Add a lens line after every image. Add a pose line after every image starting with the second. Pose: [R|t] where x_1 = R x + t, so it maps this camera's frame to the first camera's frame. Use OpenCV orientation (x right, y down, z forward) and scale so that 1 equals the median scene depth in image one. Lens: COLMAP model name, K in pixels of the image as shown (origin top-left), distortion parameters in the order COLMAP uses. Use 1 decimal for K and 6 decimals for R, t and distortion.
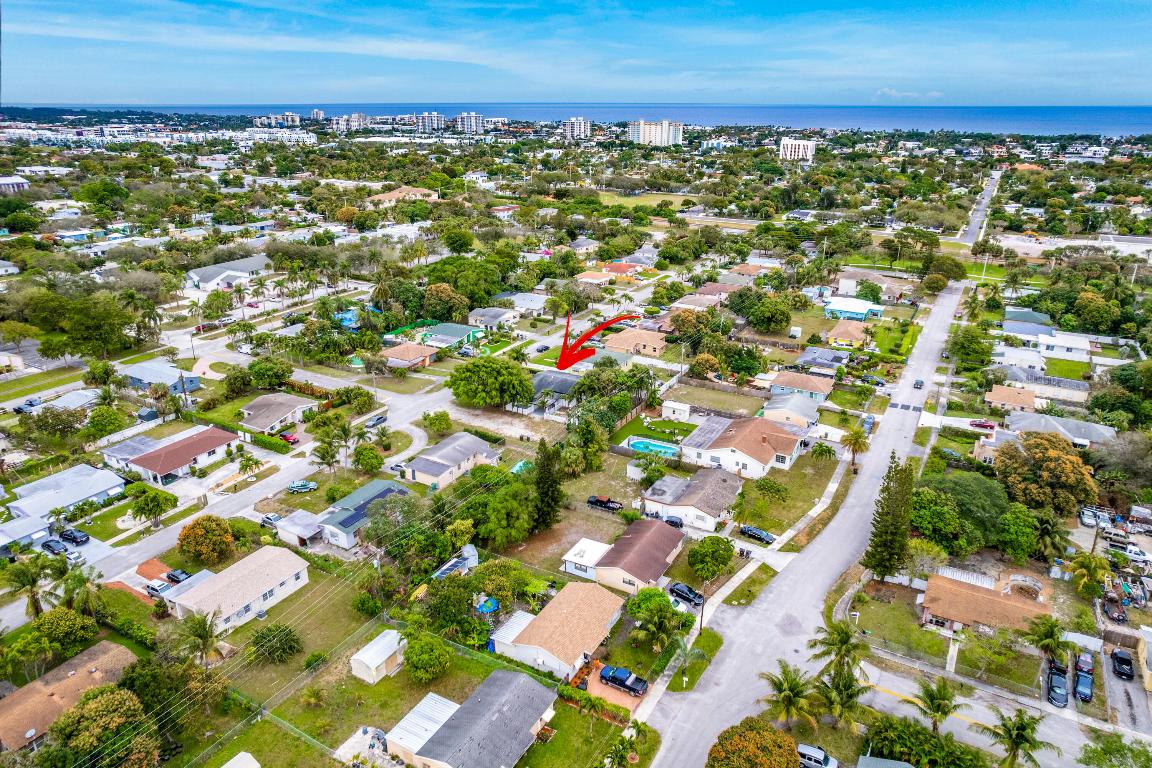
lens RADIAL K [[723.8, 0, 576.2], [0, 723.8, 365.4], [0, 0, 1]] dist [-0.064856, 0.058248]
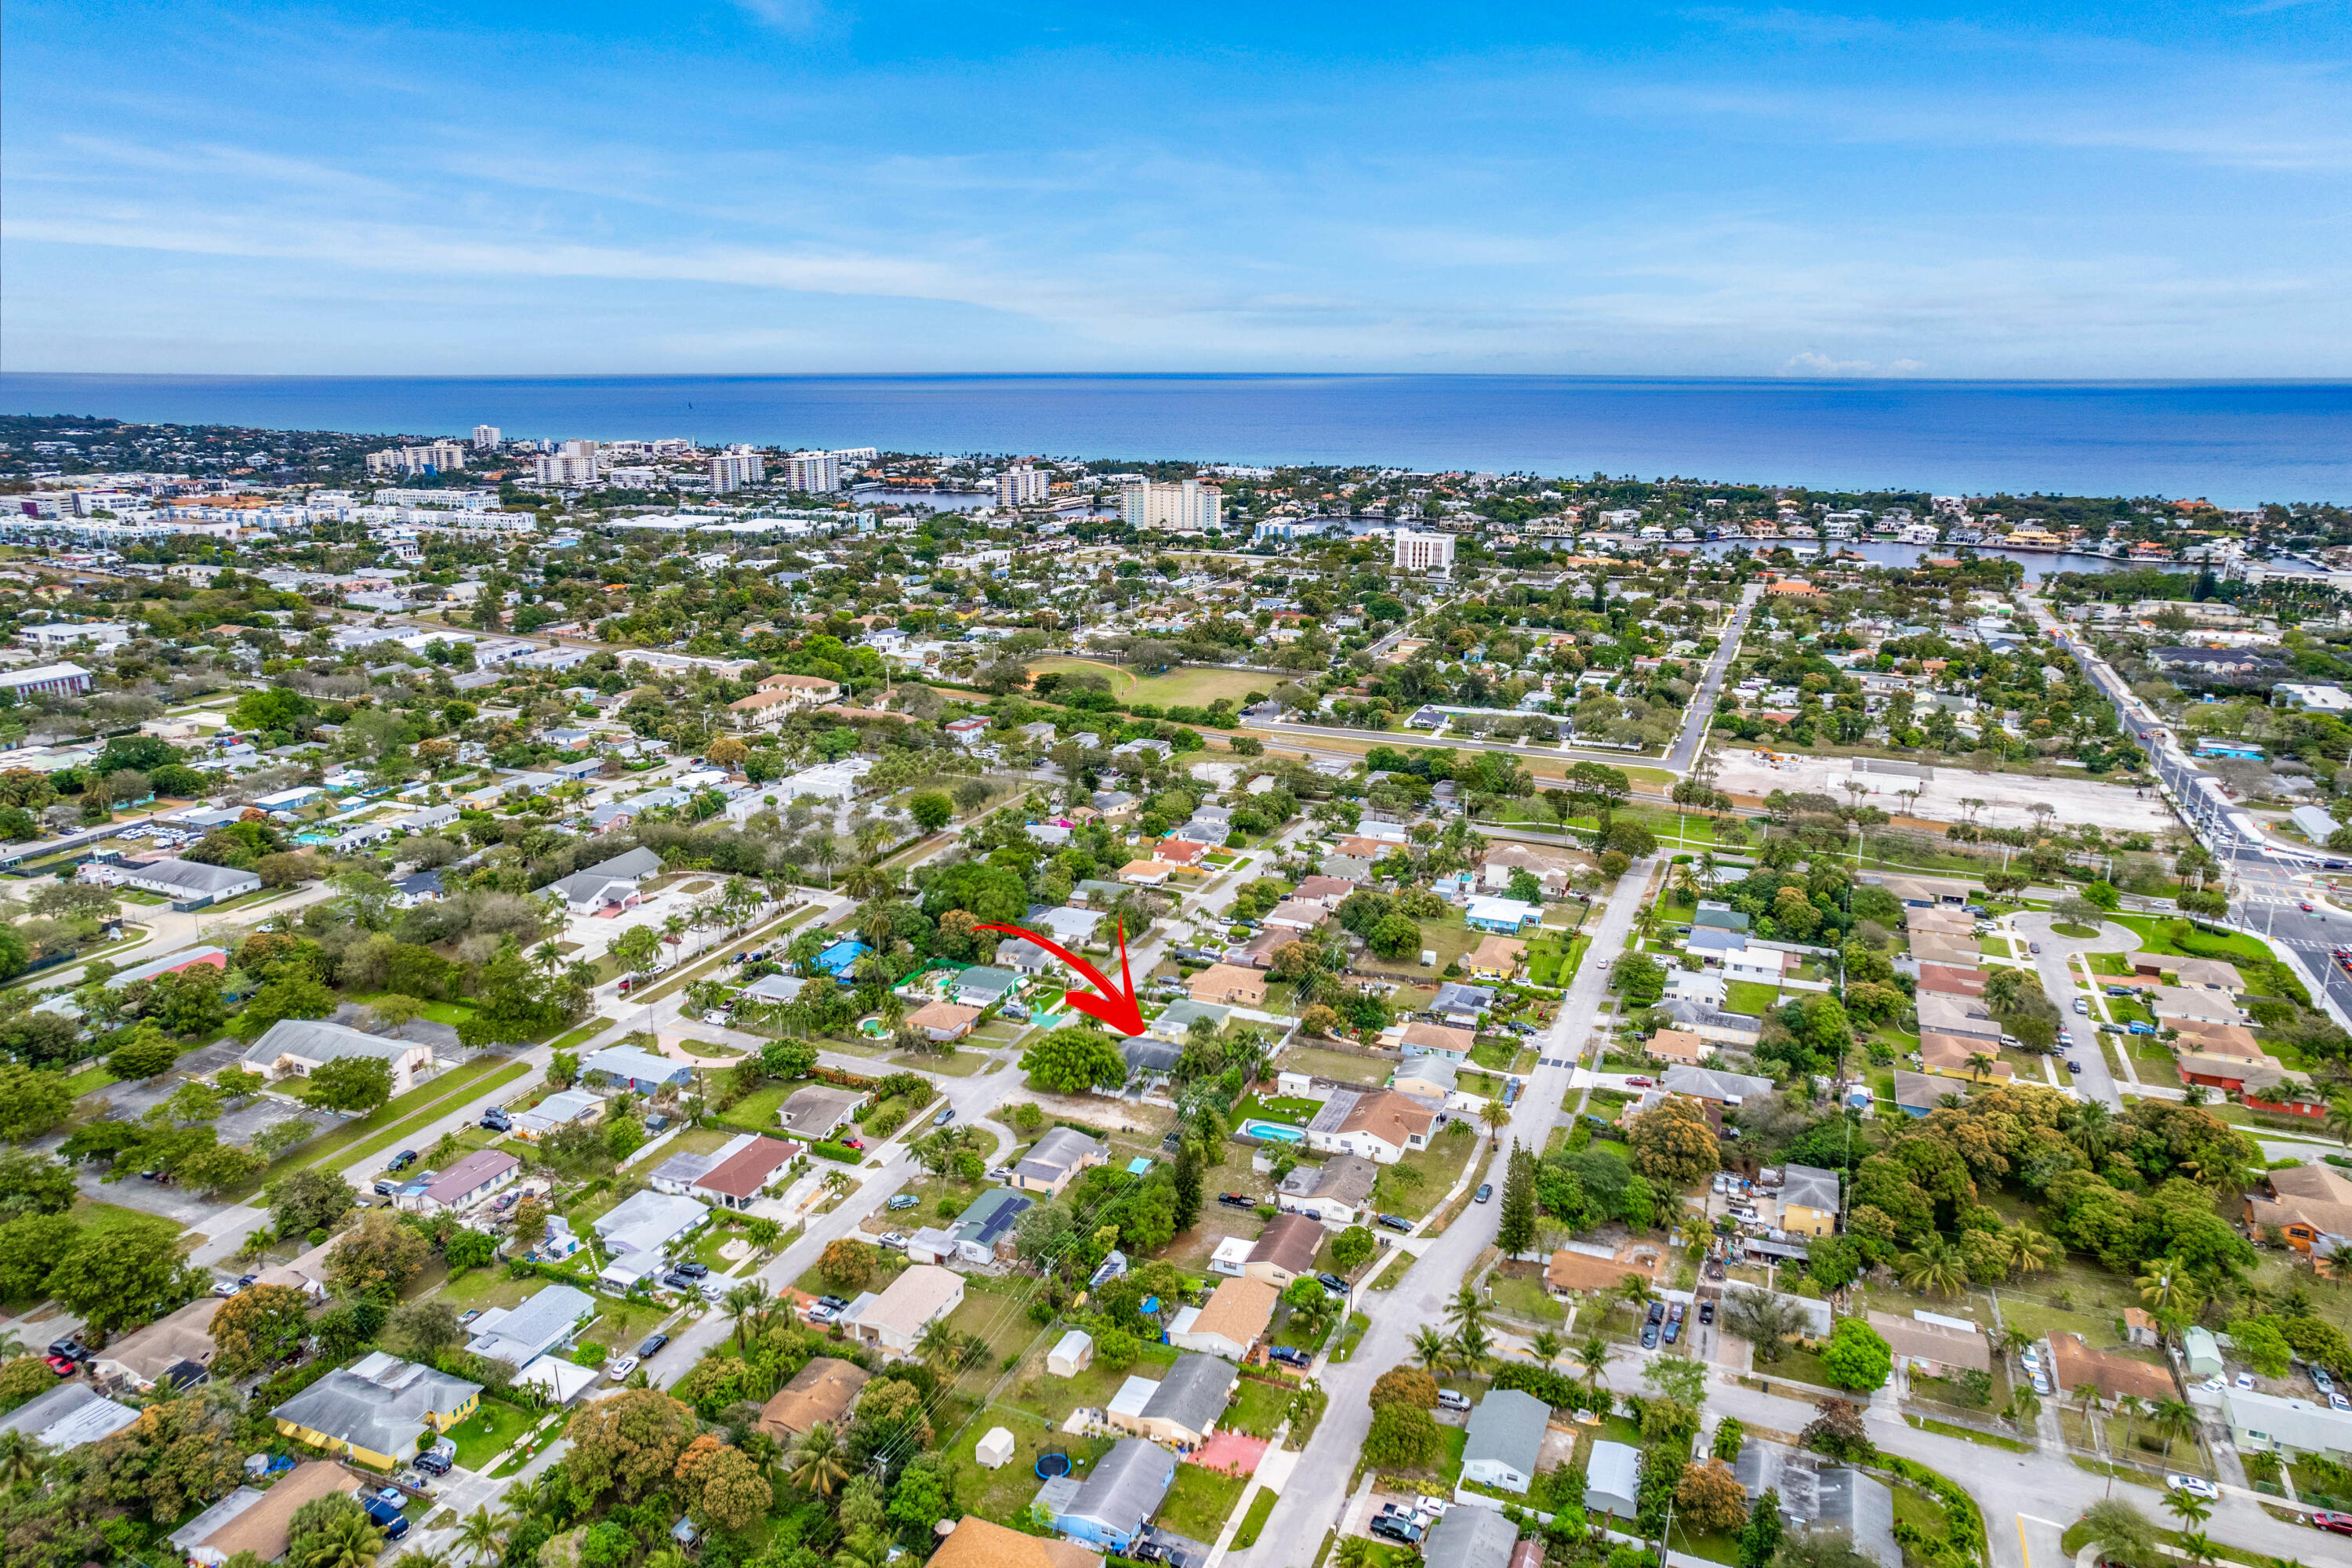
lens RADIAL K [[1566.1, 0, 1179.3], [0, 1566.1, 736.4], [0, 0, 1]] dist [-0.078969, 0.079481]
pose [[0.991227, -0.022889, 0.130170, -0.209207], [0.035341, 0.994929, -0.094165, -0.163923], [-0.127354, 0.097940, 0.987010, -0.777501]]
